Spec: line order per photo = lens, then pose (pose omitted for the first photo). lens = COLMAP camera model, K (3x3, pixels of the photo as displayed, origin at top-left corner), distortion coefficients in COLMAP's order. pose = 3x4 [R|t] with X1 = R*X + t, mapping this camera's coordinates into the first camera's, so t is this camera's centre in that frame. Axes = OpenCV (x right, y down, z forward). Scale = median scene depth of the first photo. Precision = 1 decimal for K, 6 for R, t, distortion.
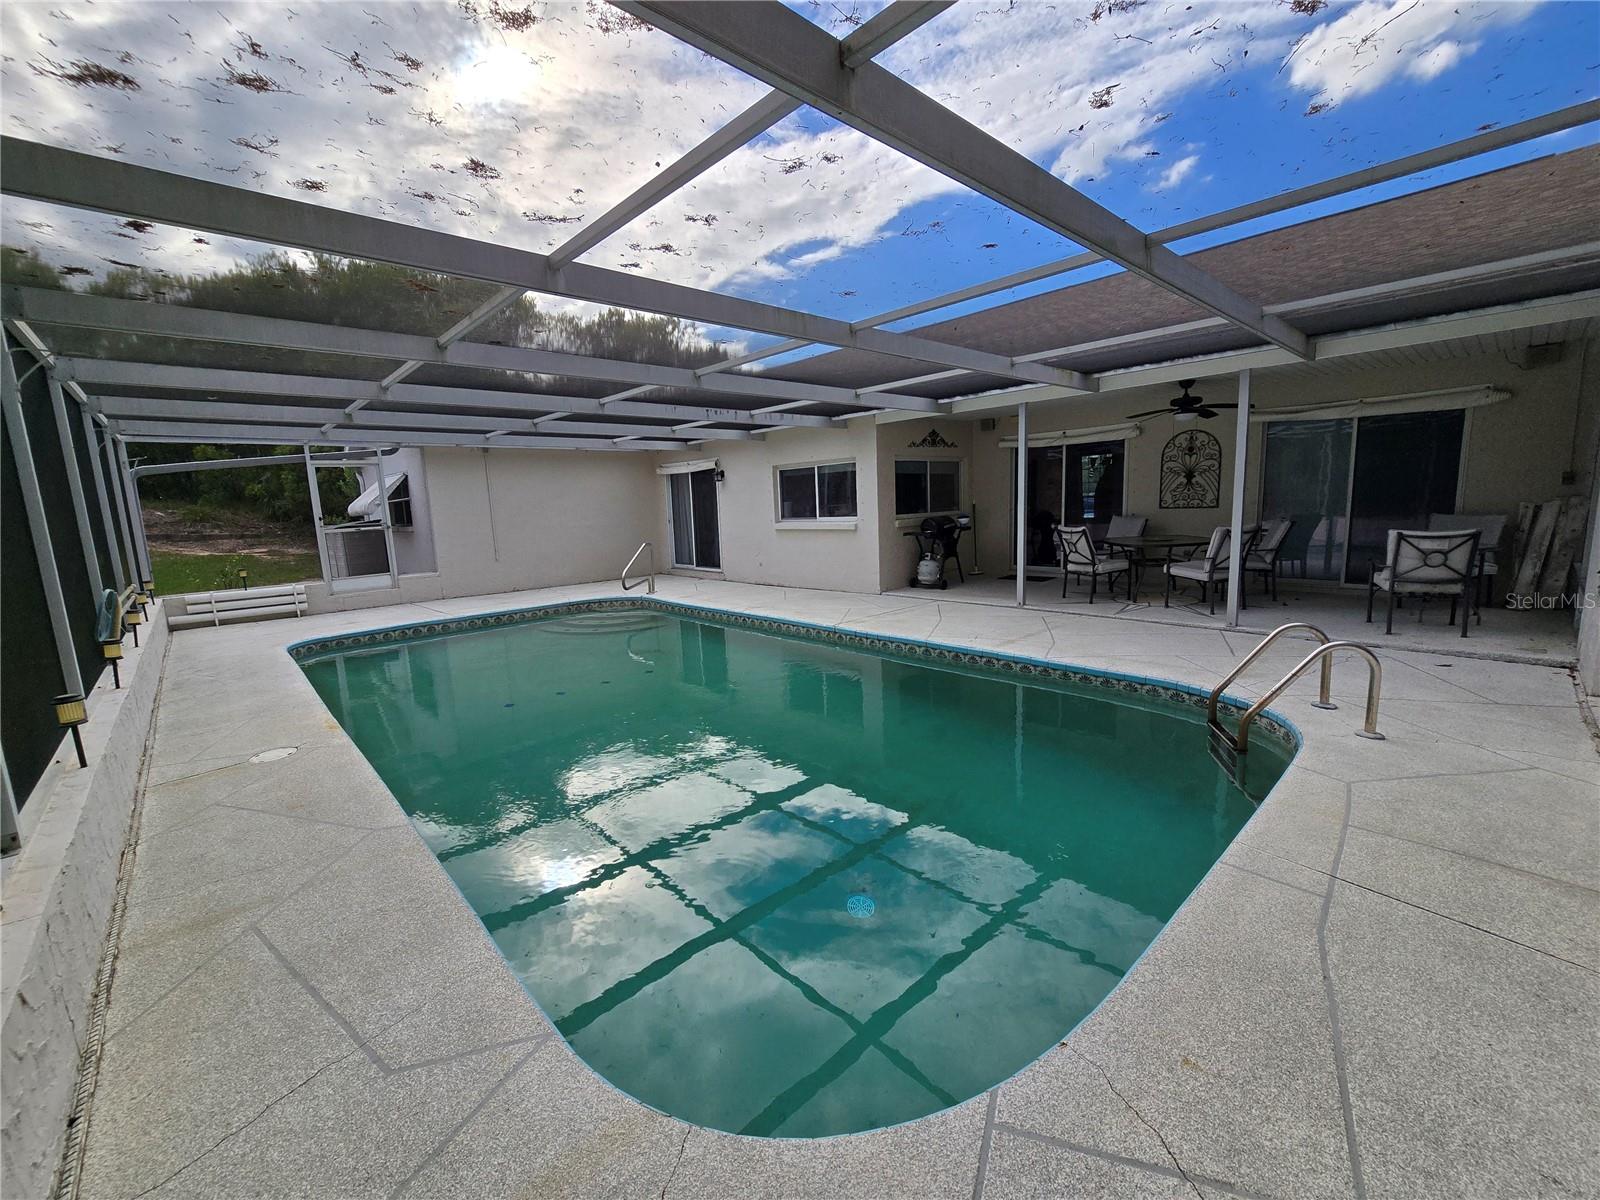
lens RADIAL K [[654.4, 0, 799.2], [0, 654.4, 596.0], [0, 0, 1]] dist [-0.005146, 0.000057]
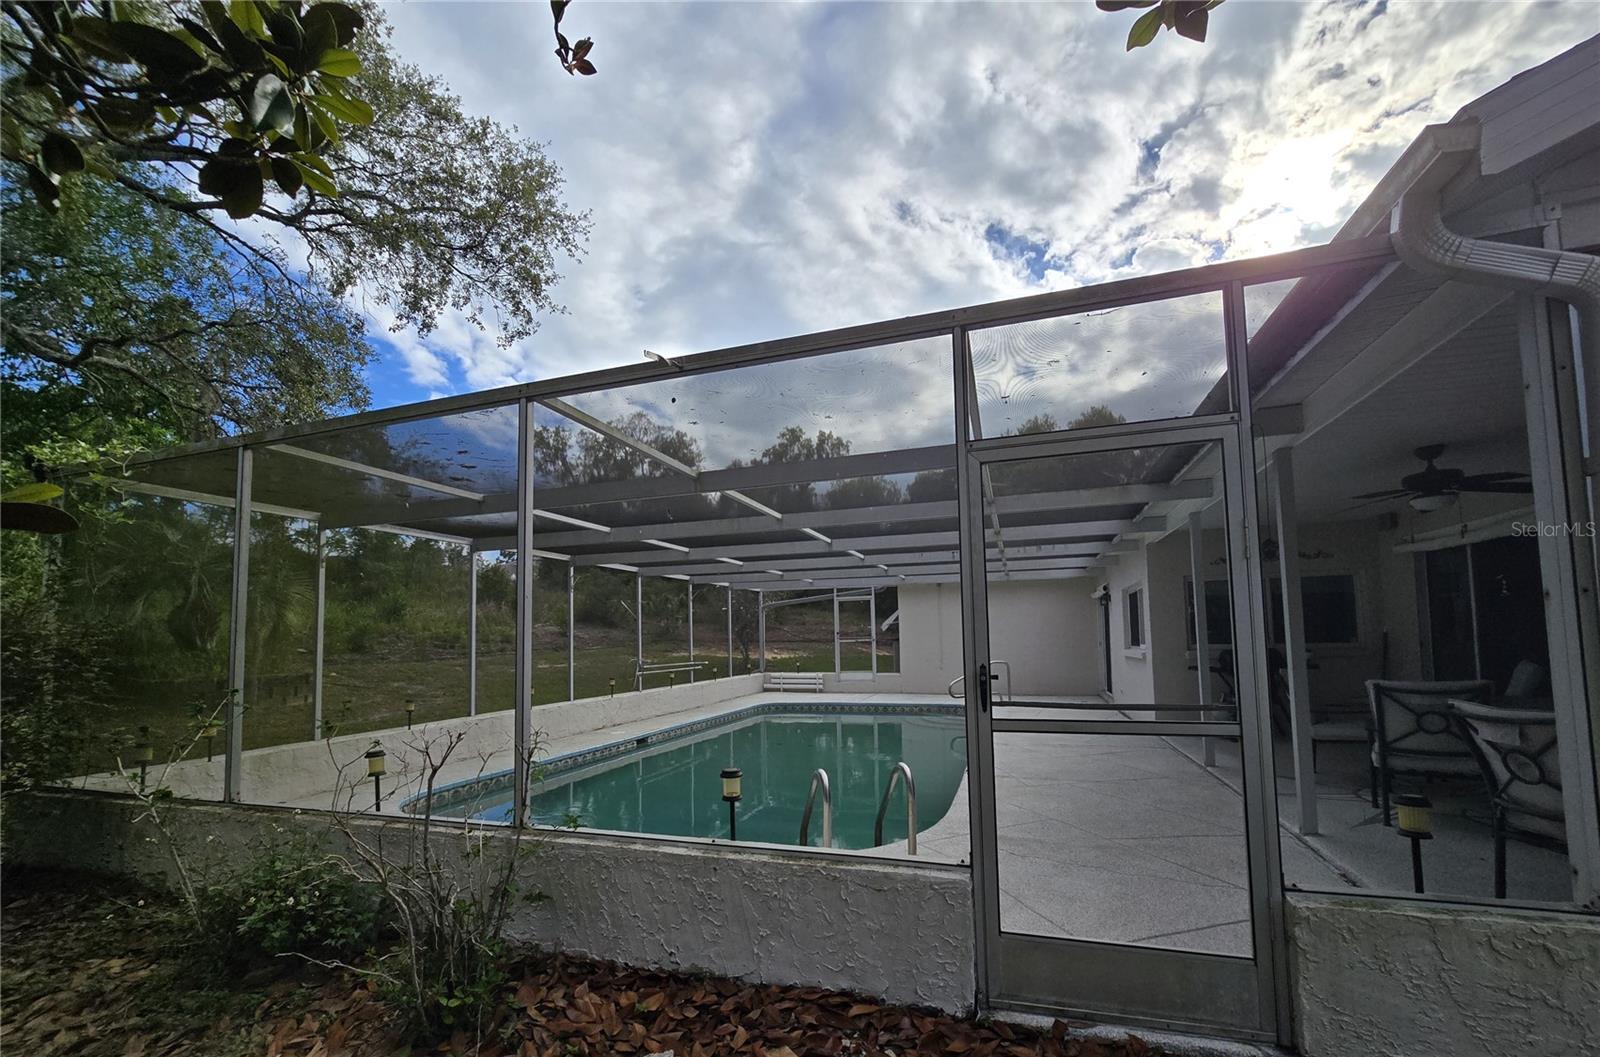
lens RADIAL K [[653.9, 0, 799.4], [0, 653.9, 594.5], [0, 0, 1]] dist [-0.004873, -0.000179]
pose [[0.482604, -0.028420, -0.875377, 0.645370], [-0.129626, 0.986148, -0.103480, -0.035320], [0.866193, 0.163412, 0.472236, 0.155345]]
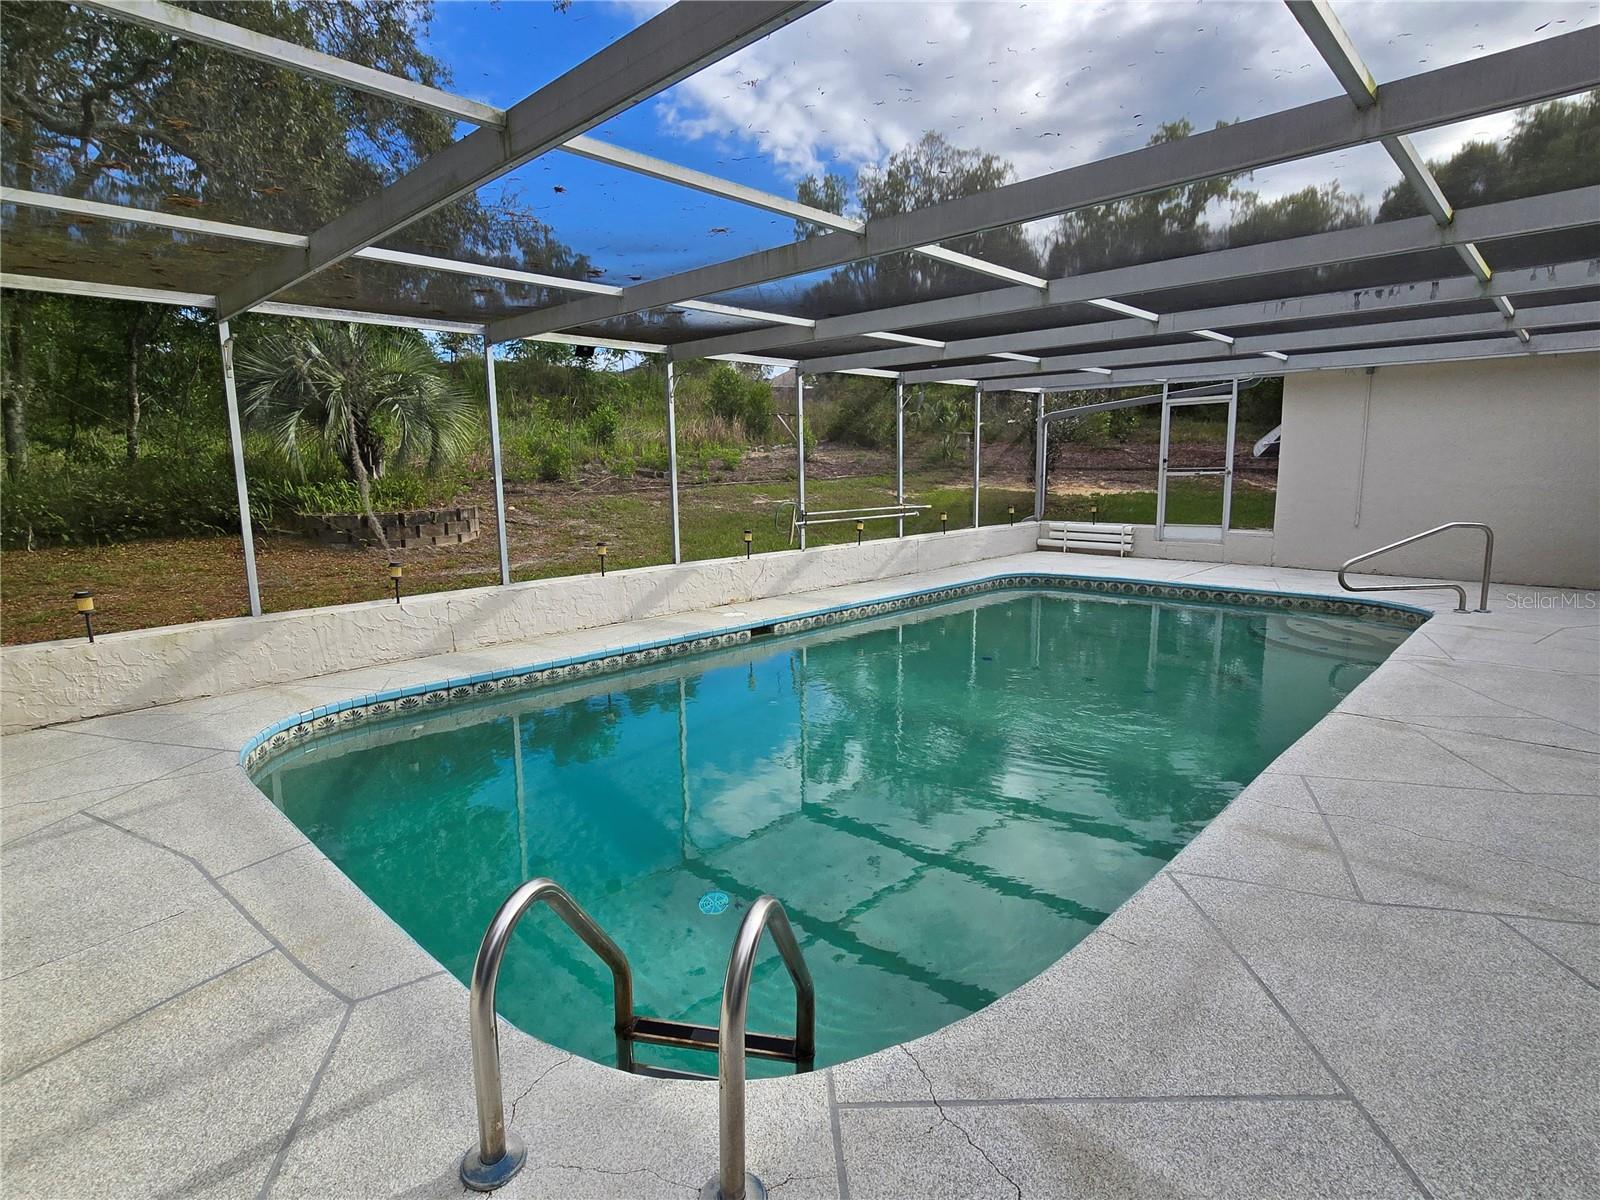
lens RADIAL K [[827.1, 0, 802.1], [0, 827.1, 594.1], [0, 0, 1]] dist [-0.004482, 0.000847]
pose [[0.064768, 0.191242, -0.979404, 0.475677], [-0.135477, 0.974063, 0.181240, -0.077951], [0.988661, 0.120948, 0.088997, 0.403988]]
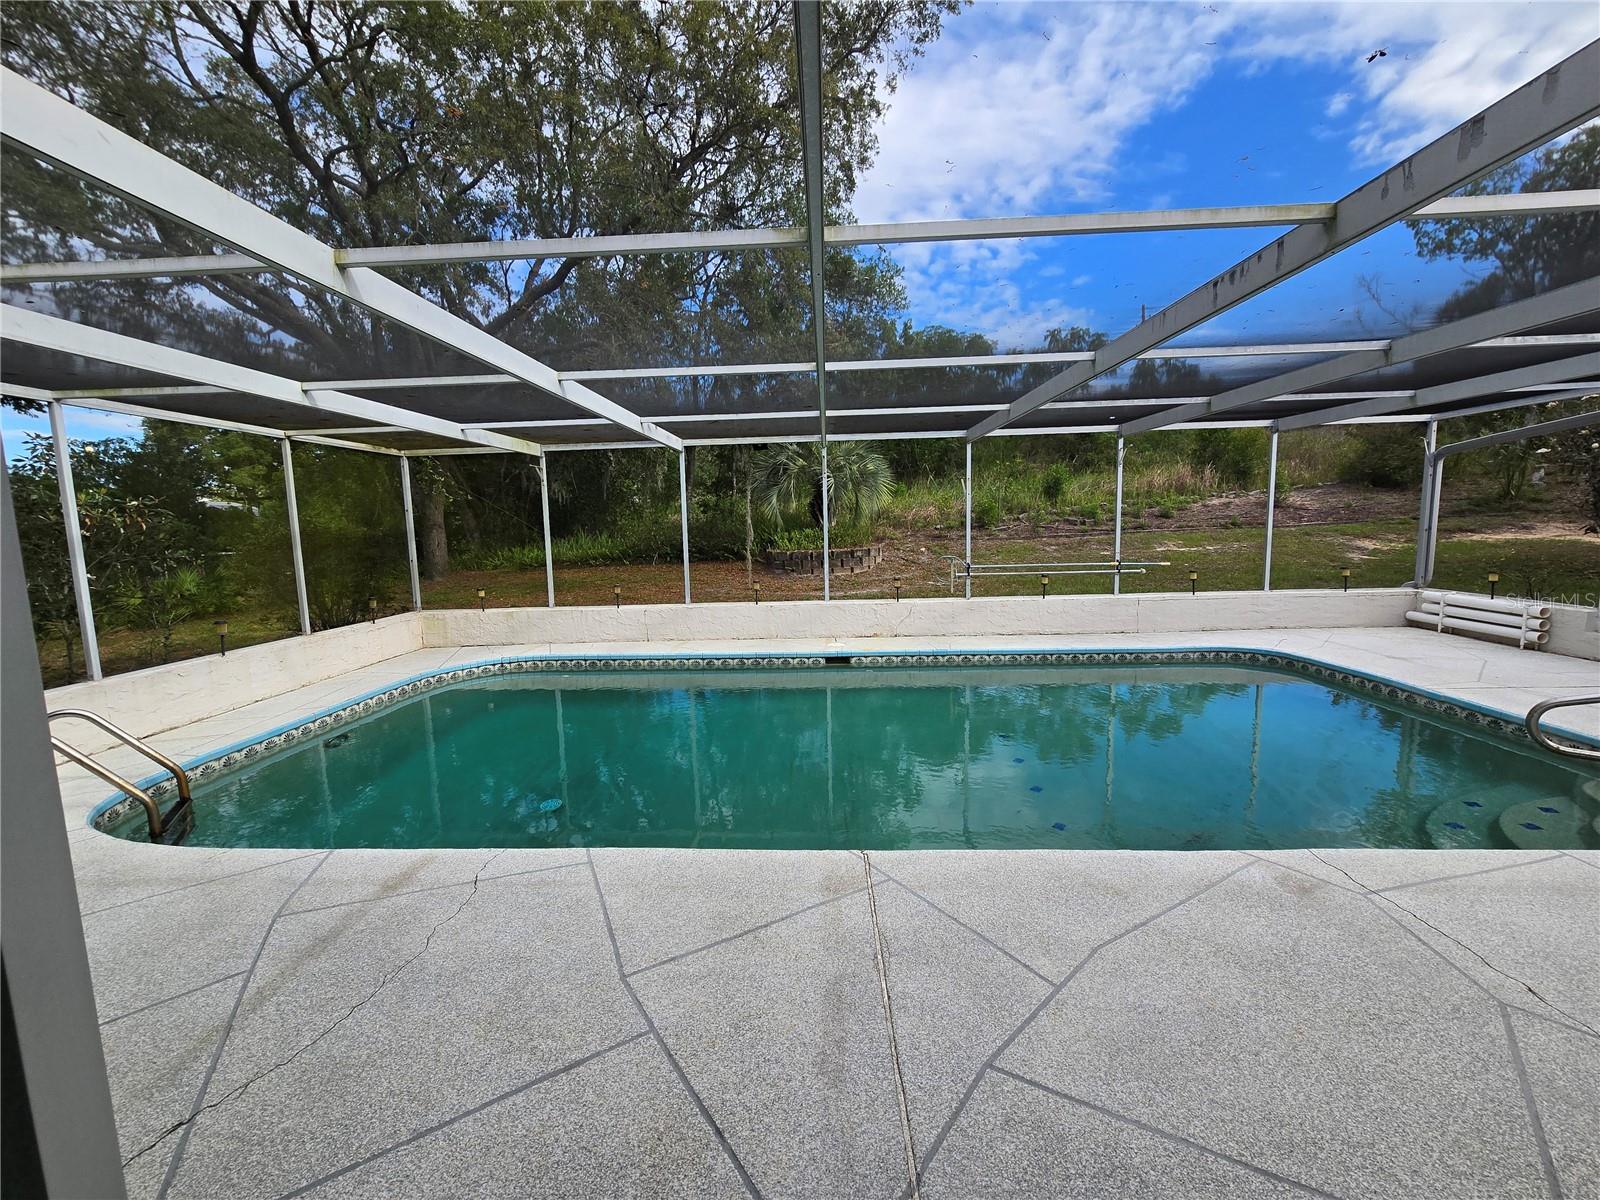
lens RADIAL K [[654.4, 0, 799.2], [0, 654.4, 596.0], [0, 0, 1]] dist [-0.005146, 0.000057]
pose [[-0.707722, 0.139050, -0.692672, 0.257016], [-0.049431, 0.968292, 0.244884, -0.155953], [0.704760, 0.207549, -0.678408, 0.922170]]
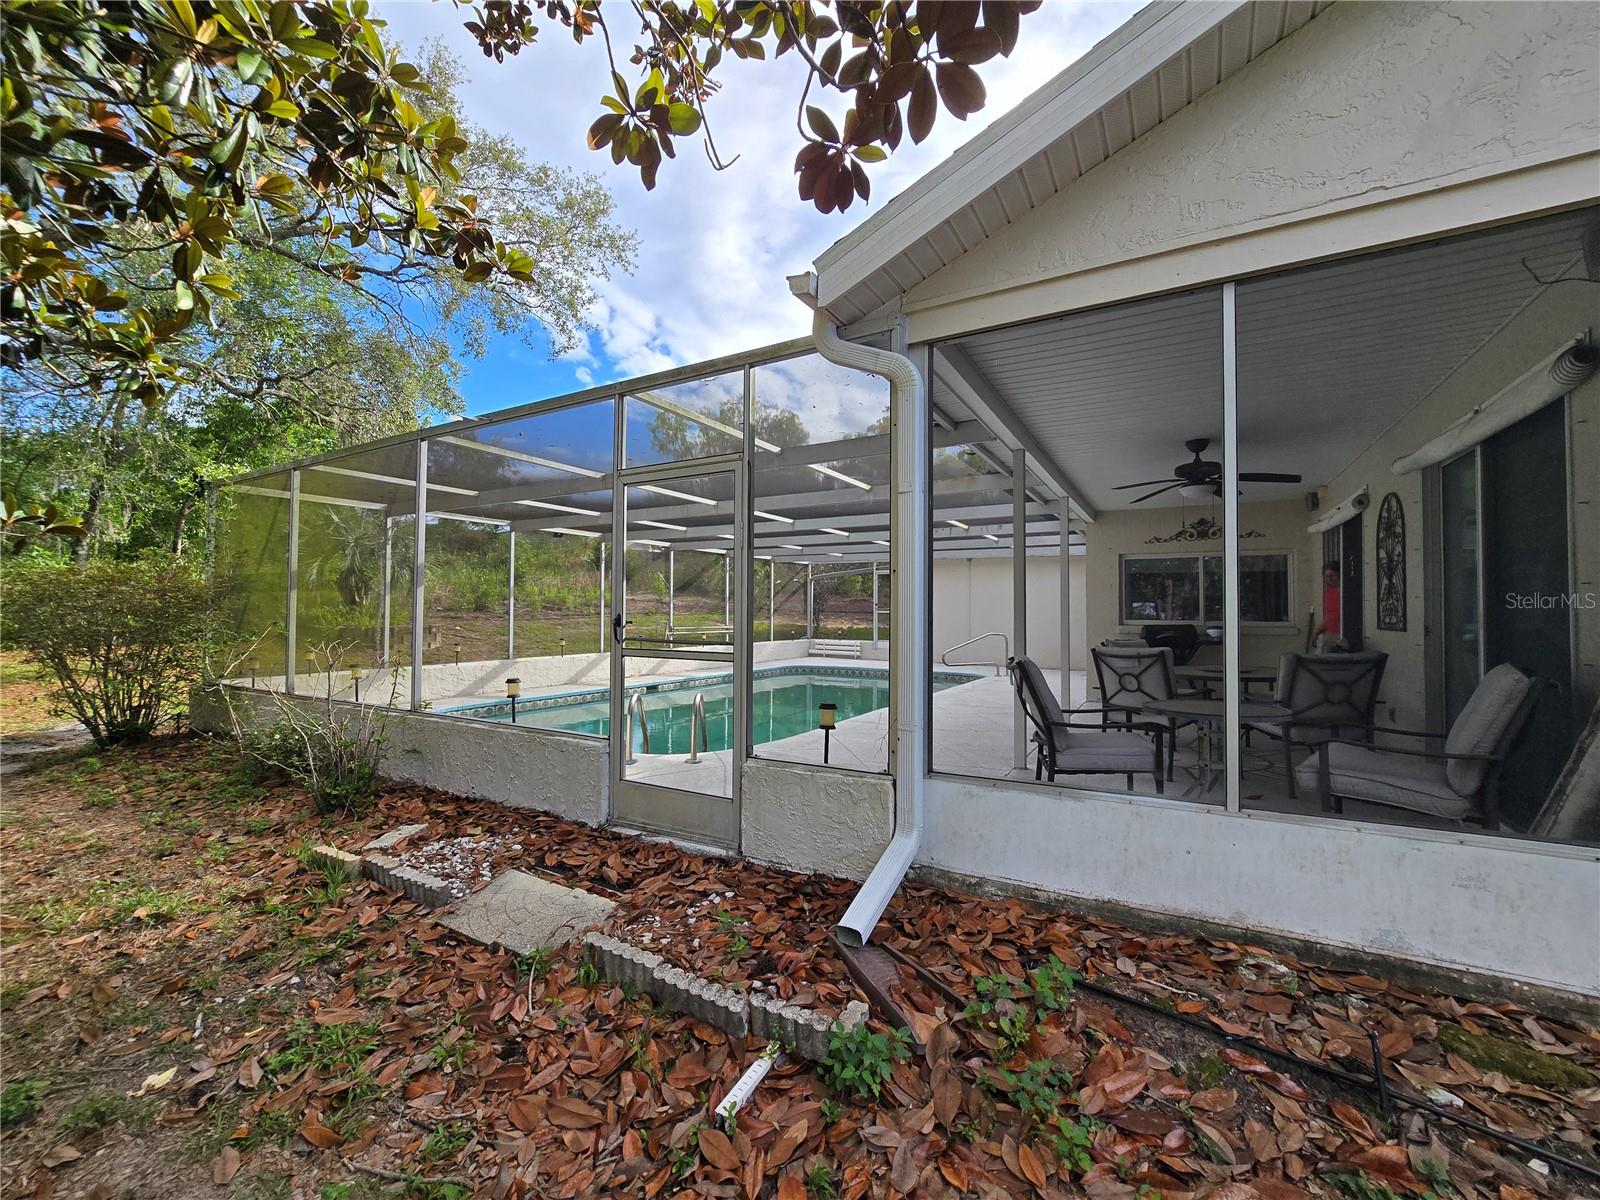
lens RADIAL K [[654.4, 0, 799.2], [0, 654.4, 596.0], [0, 0, 1]] dist [-0.005146, 0.000057]
pose [[0.291951, 0.018914, -0.956246, 0.868589], [-0.158950, 0.986860, -0.029010, -0.060332], [0.943133, 0.160465, 0.291121, 0.324291]]
